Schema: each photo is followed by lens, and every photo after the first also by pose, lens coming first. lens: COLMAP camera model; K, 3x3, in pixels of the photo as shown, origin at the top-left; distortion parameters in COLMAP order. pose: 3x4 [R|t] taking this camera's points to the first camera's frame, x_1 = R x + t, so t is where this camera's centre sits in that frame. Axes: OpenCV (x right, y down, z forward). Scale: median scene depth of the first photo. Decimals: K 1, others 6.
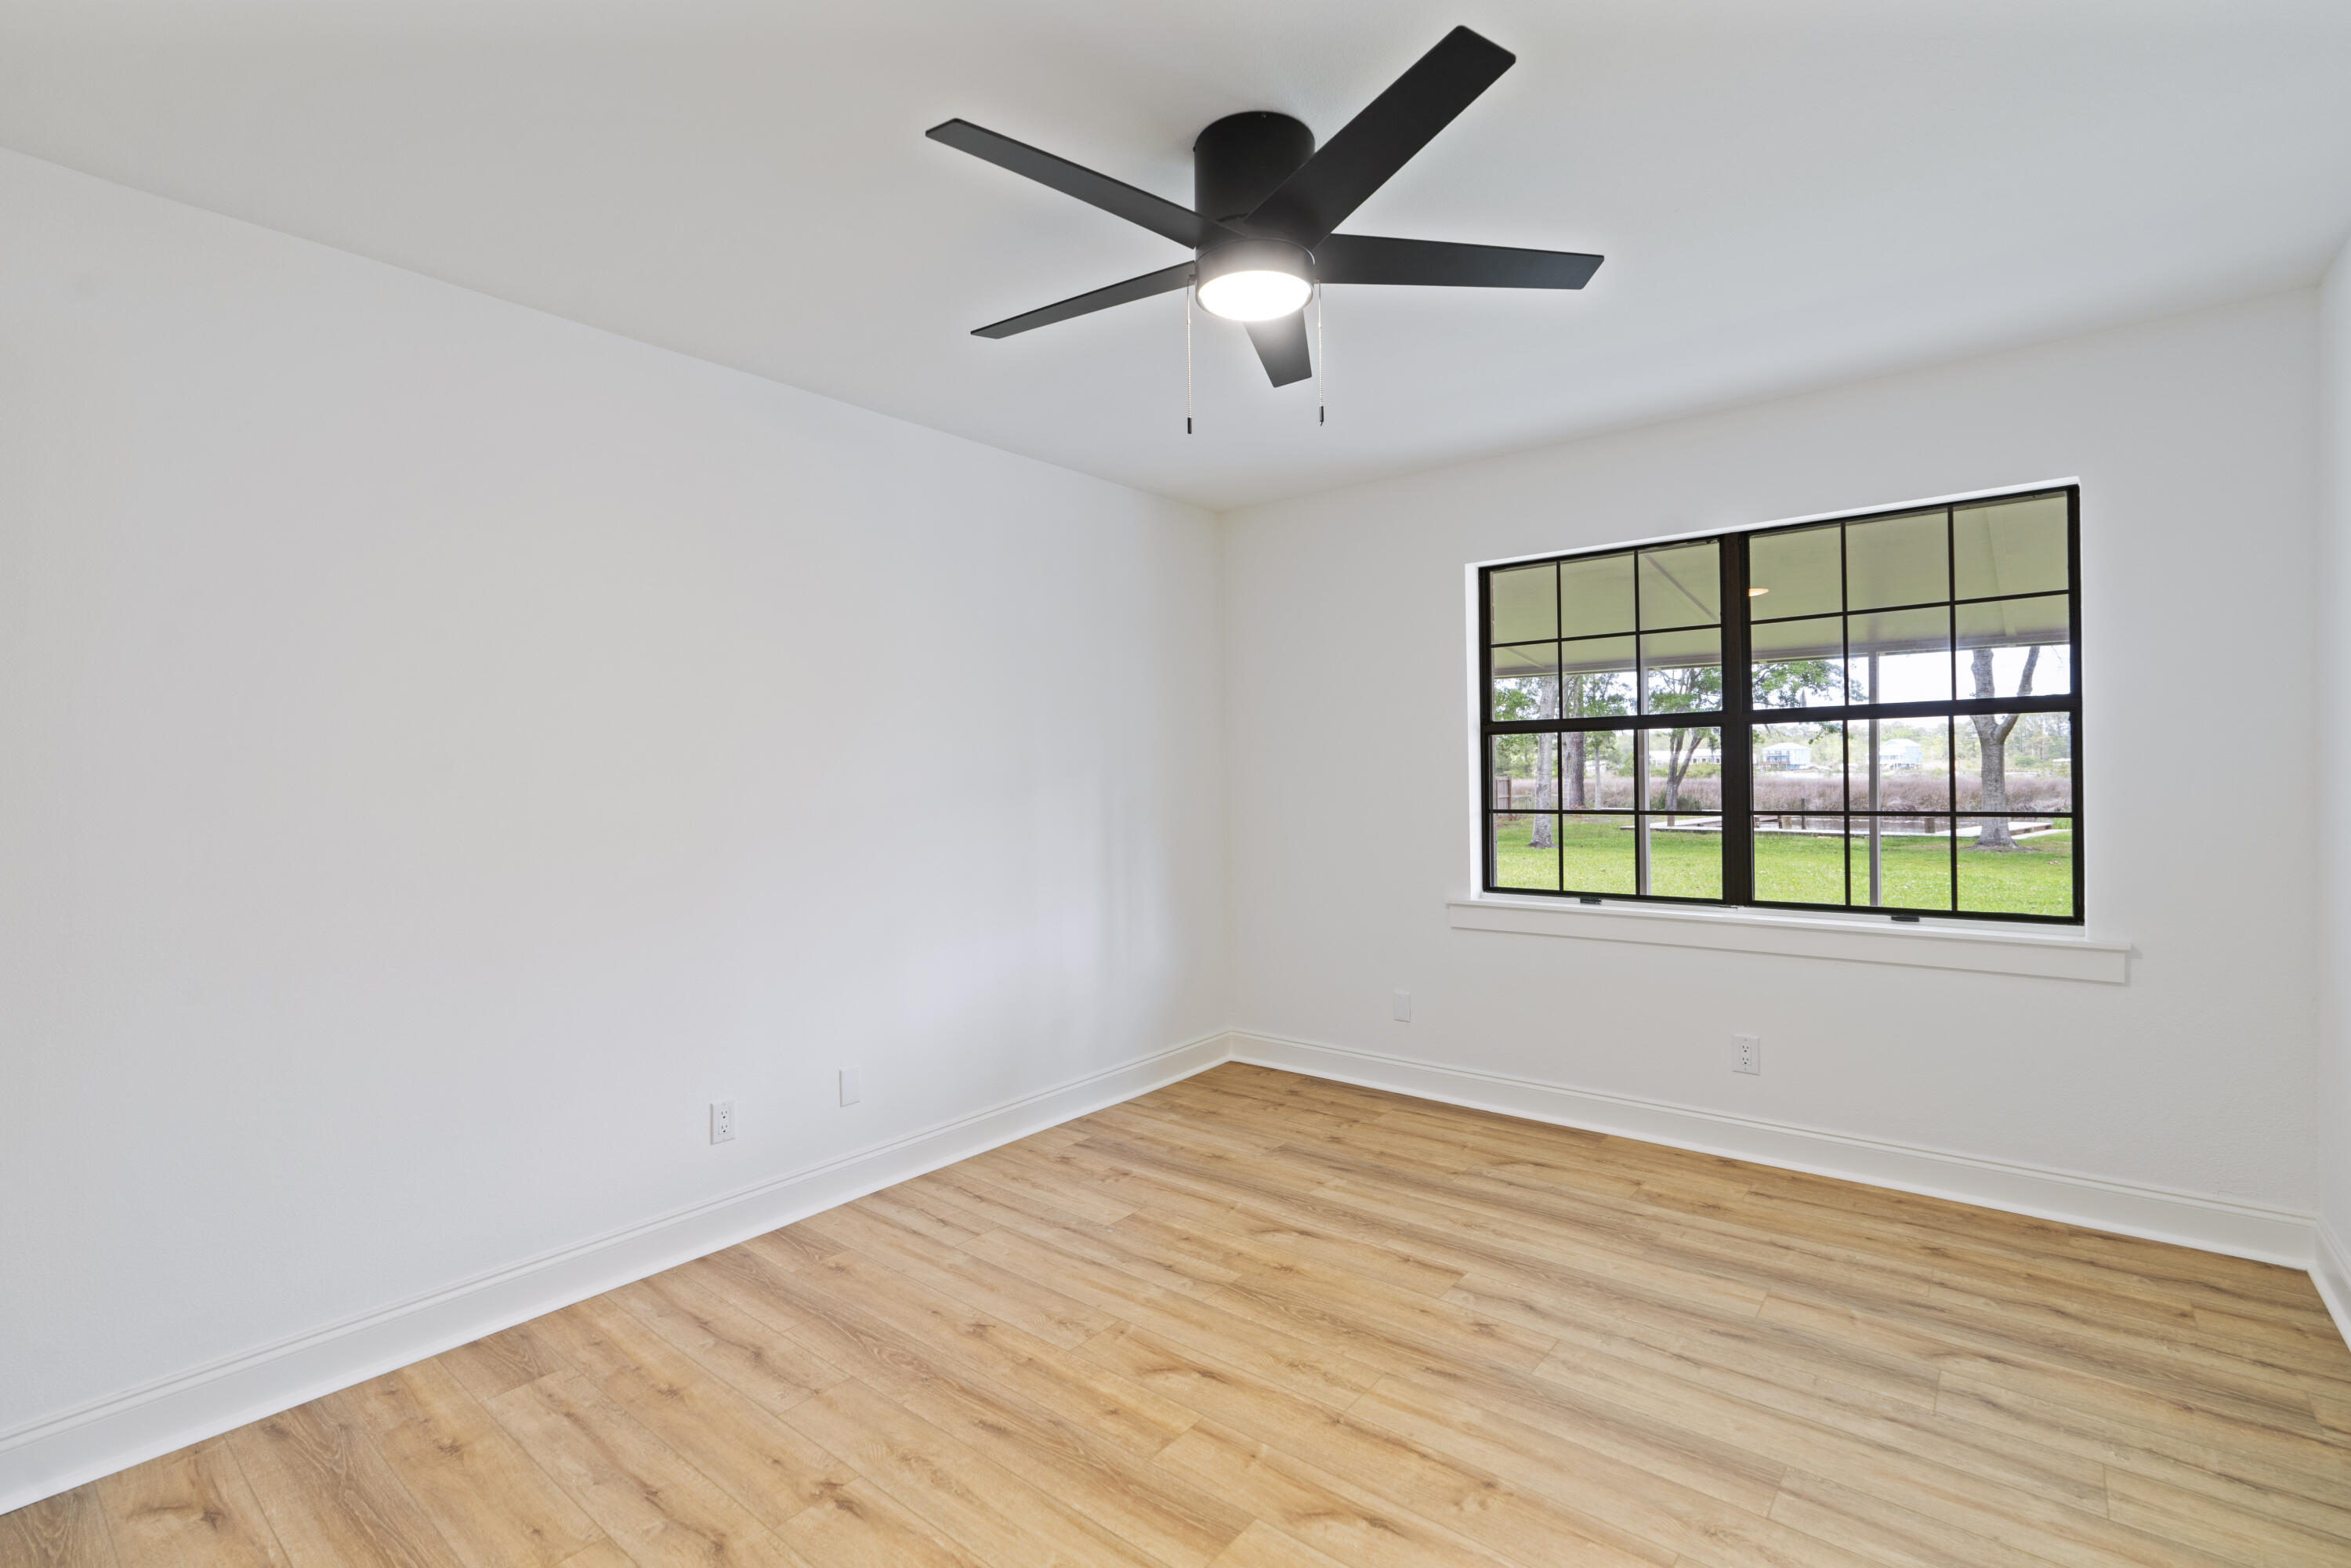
lens RADIAL K [[1059.1, 0, 1171.8], [0, 1059.1, 768.6], [0, 0, 1]] dist [-0.007455, 0.004395]
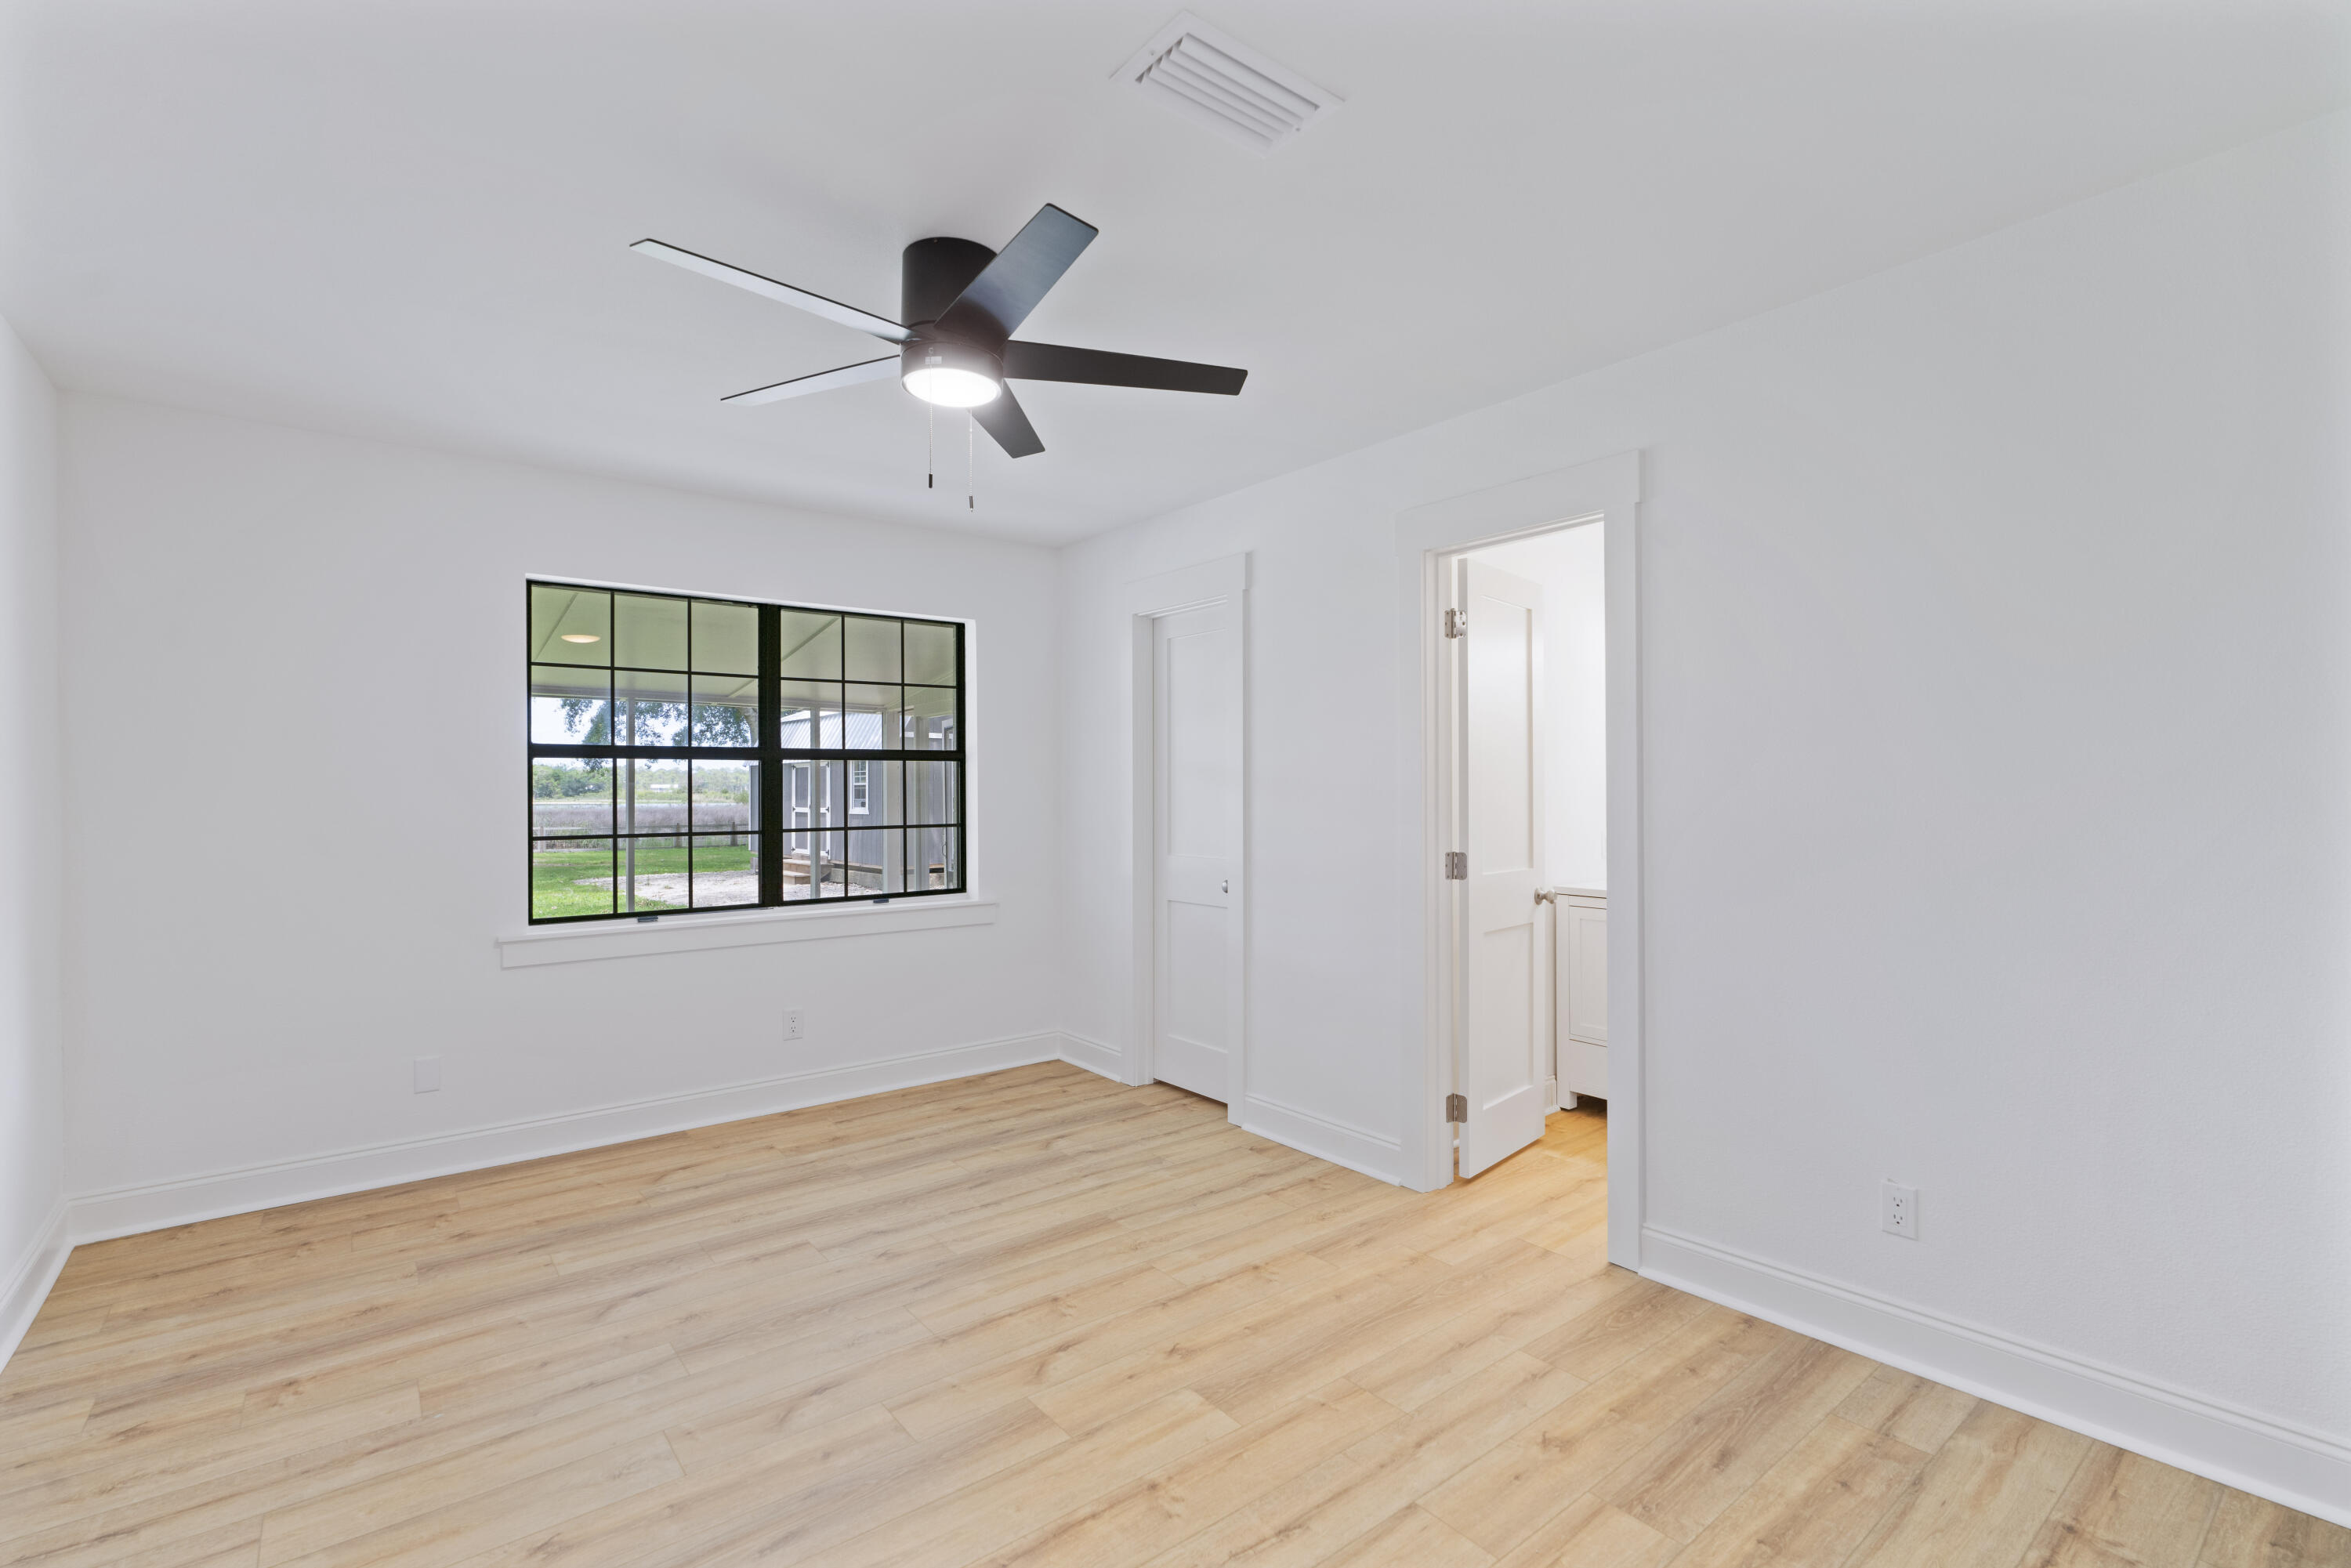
lens RADIAL K [[1059.1, 0, 1148.2], [0, 1059.1, 792.3], [0, 0, 1]] dist [-0.007455, 0.004395]
pose [[0.227983, 0.009136, 0.973622, -0.616899], [-0.005330, 0.999953, -0.008135, 0.003719], [-0.973650, -0.003334, 0.228021, 0.322721]]
